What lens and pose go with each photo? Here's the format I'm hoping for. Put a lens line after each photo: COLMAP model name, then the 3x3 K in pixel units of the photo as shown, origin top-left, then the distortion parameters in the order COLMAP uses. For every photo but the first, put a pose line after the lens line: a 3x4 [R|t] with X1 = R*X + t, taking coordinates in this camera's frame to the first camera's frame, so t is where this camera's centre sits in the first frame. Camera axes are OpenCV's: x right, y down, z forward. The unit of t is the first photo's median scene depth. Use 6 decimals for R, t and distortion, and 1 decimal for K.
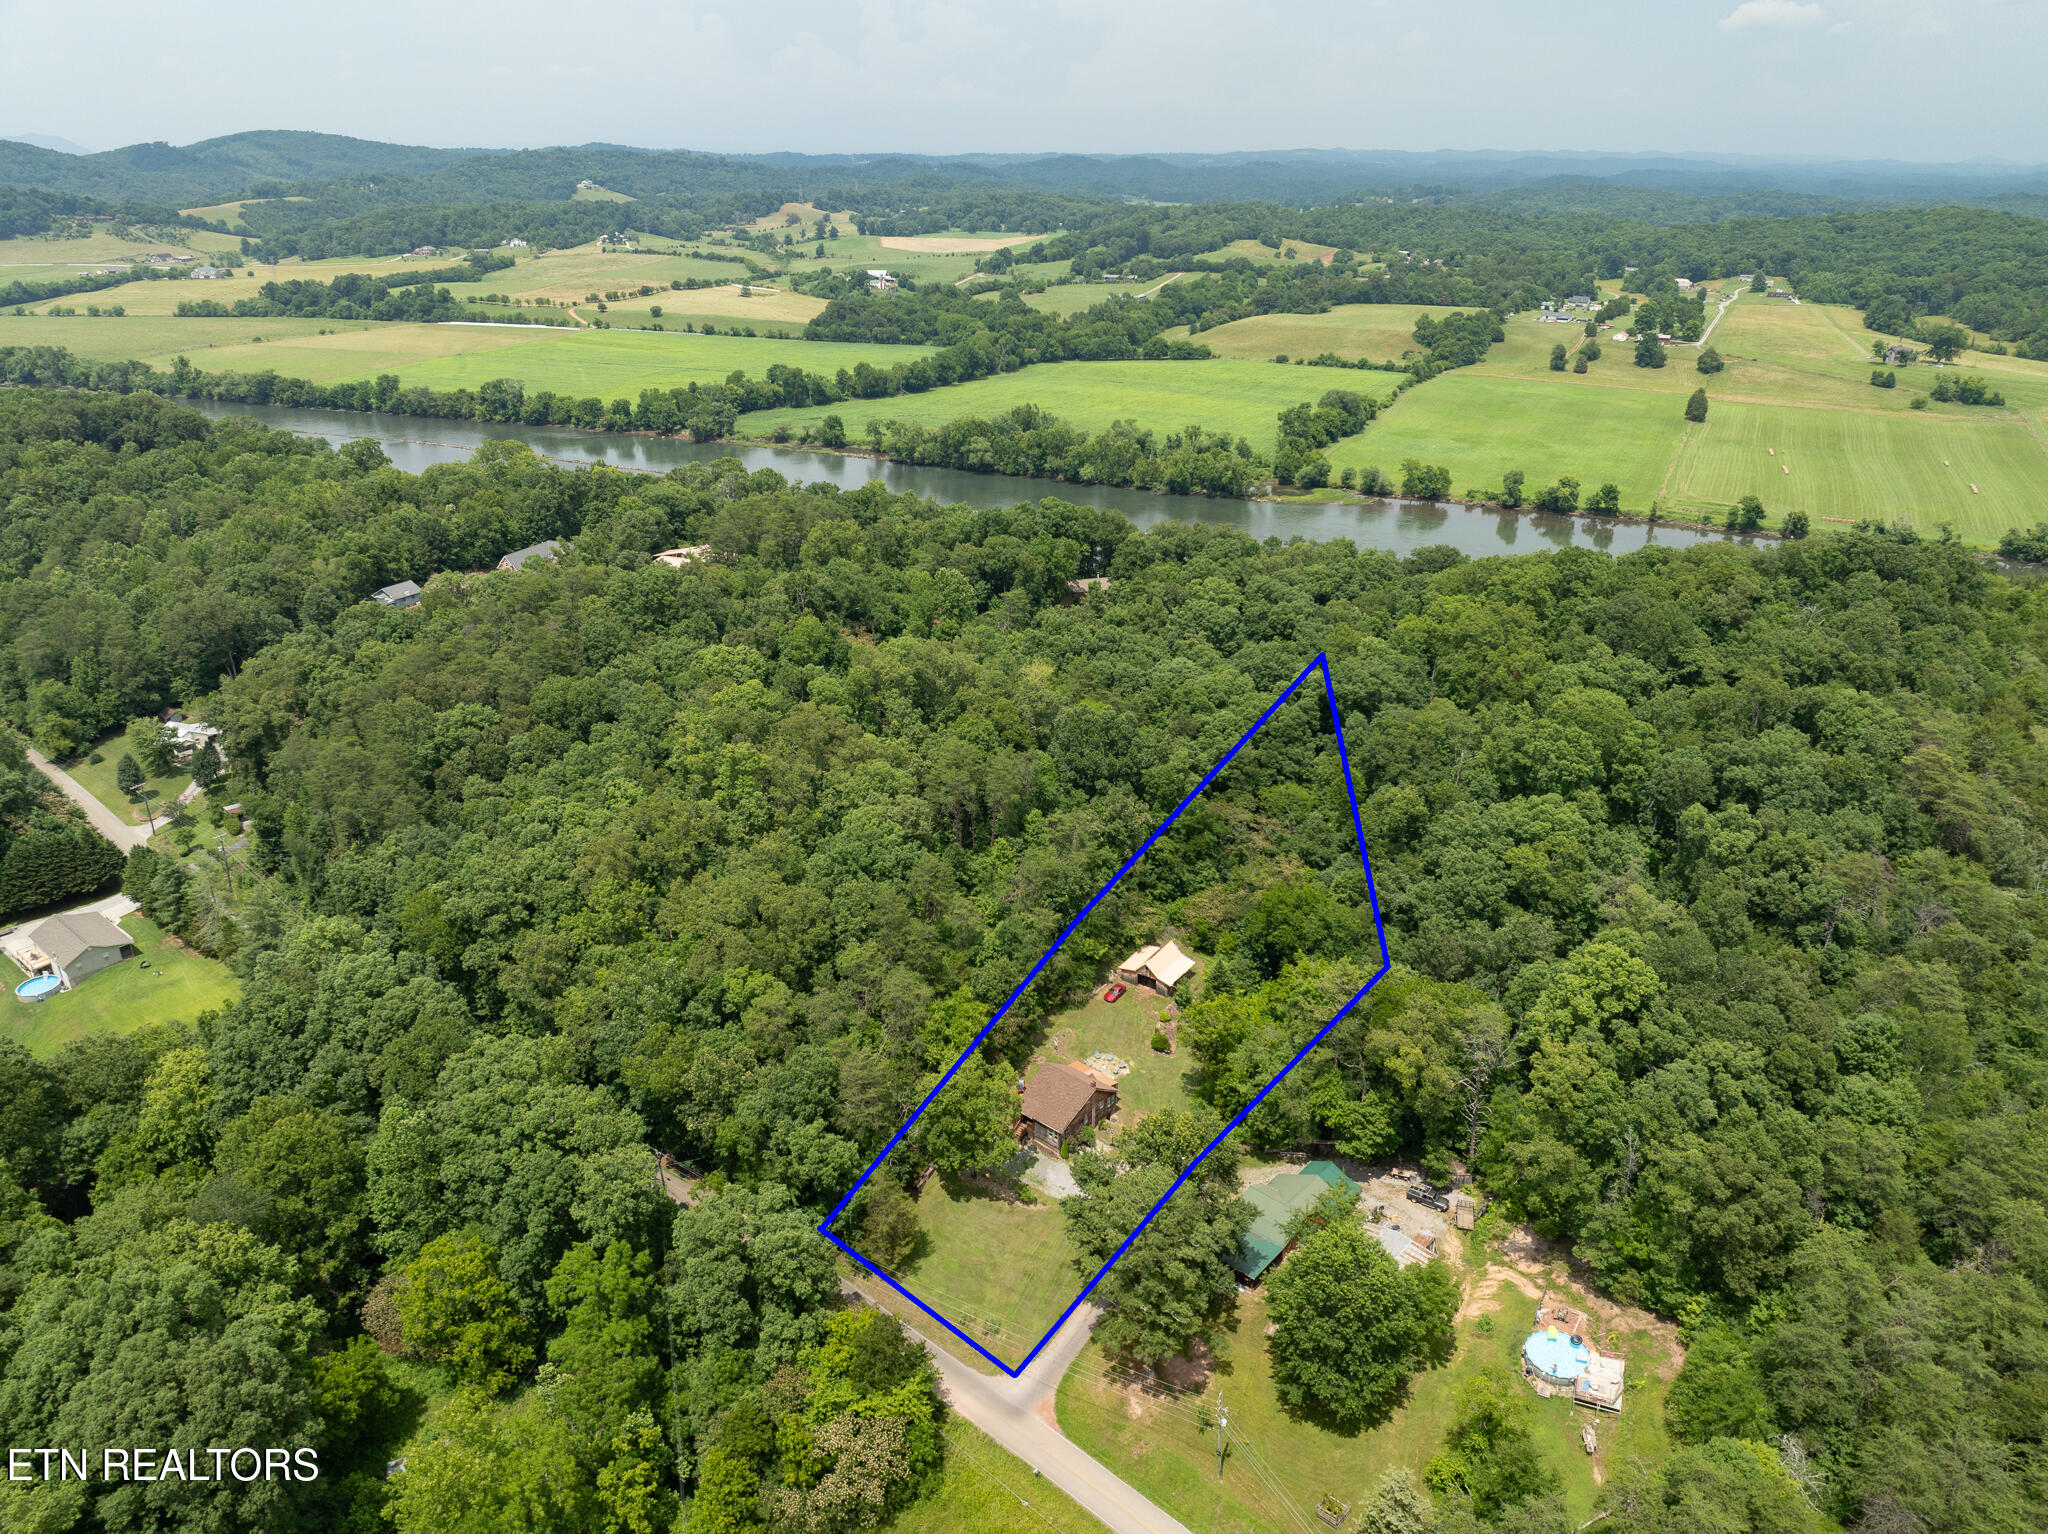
lens RADIAL K [[1529.4, 0, 1024.0], [0, 1529.4, 767.0], [0, 0, 1]] dist [-0.009851, -0.009354]
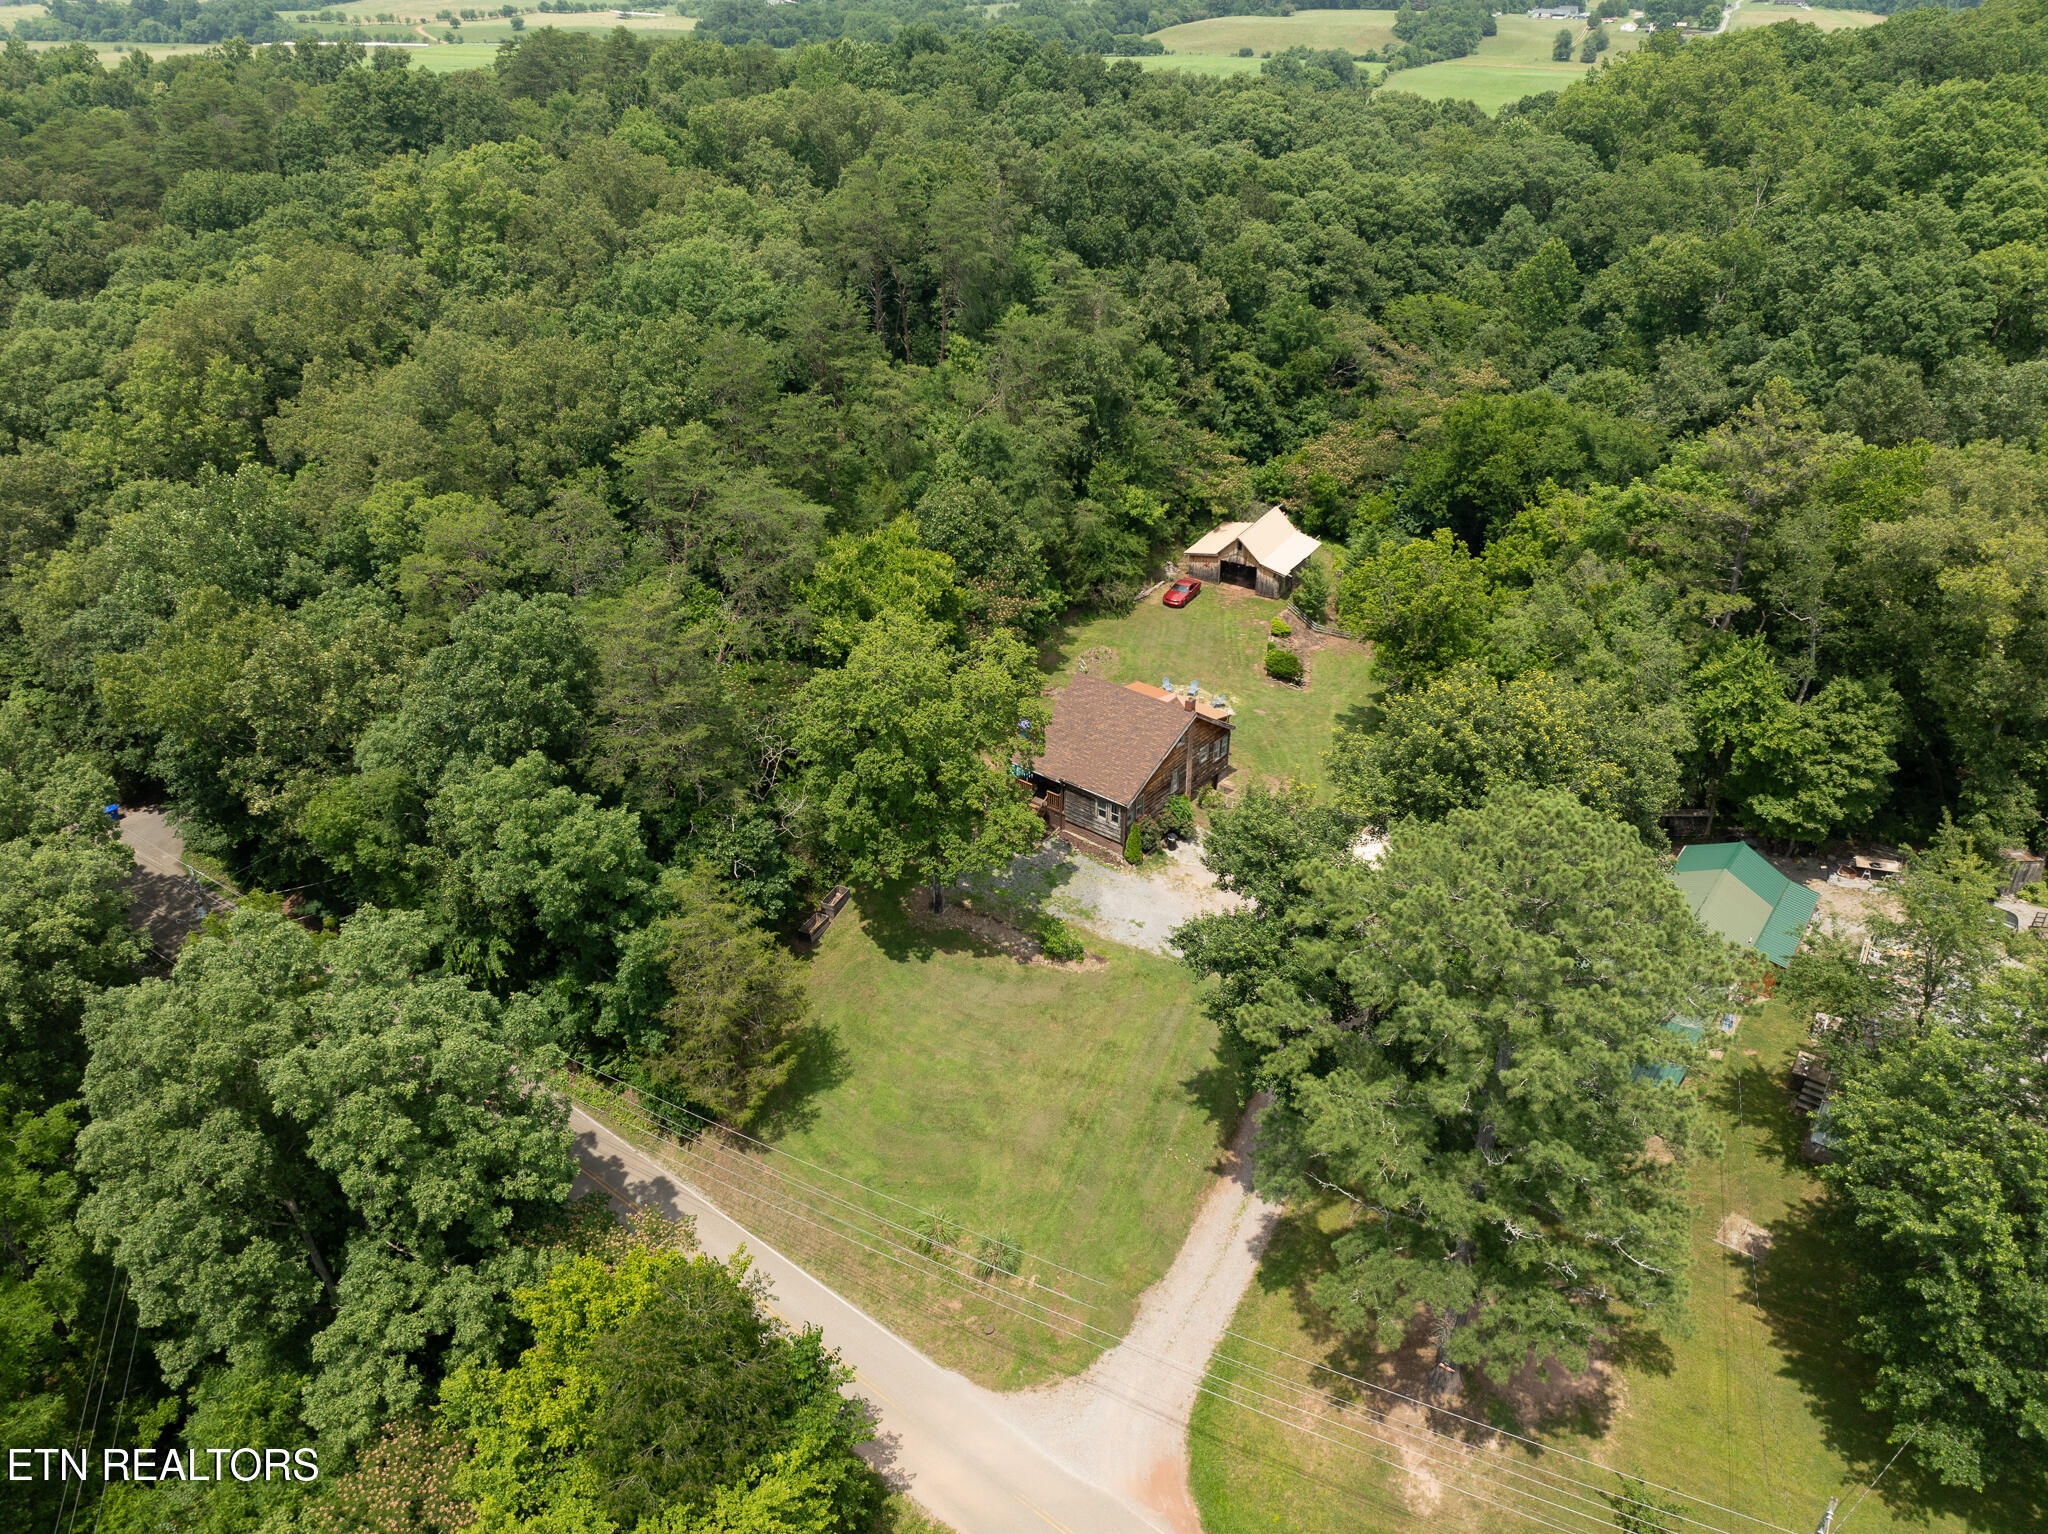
lens RADIAL K [[1529.4, 0, 1024.0], [0, 1529.4, 767.0], [0, 0, 1]] dist [-0.009851, -0.009354]
pose [[0.998681, -0.030992, 0.040925, -0.024856], [0.026181, 0.993222, 0.113249, 0.182041], [-0.044157, -0.112028, 0.992723, 0.574911]]
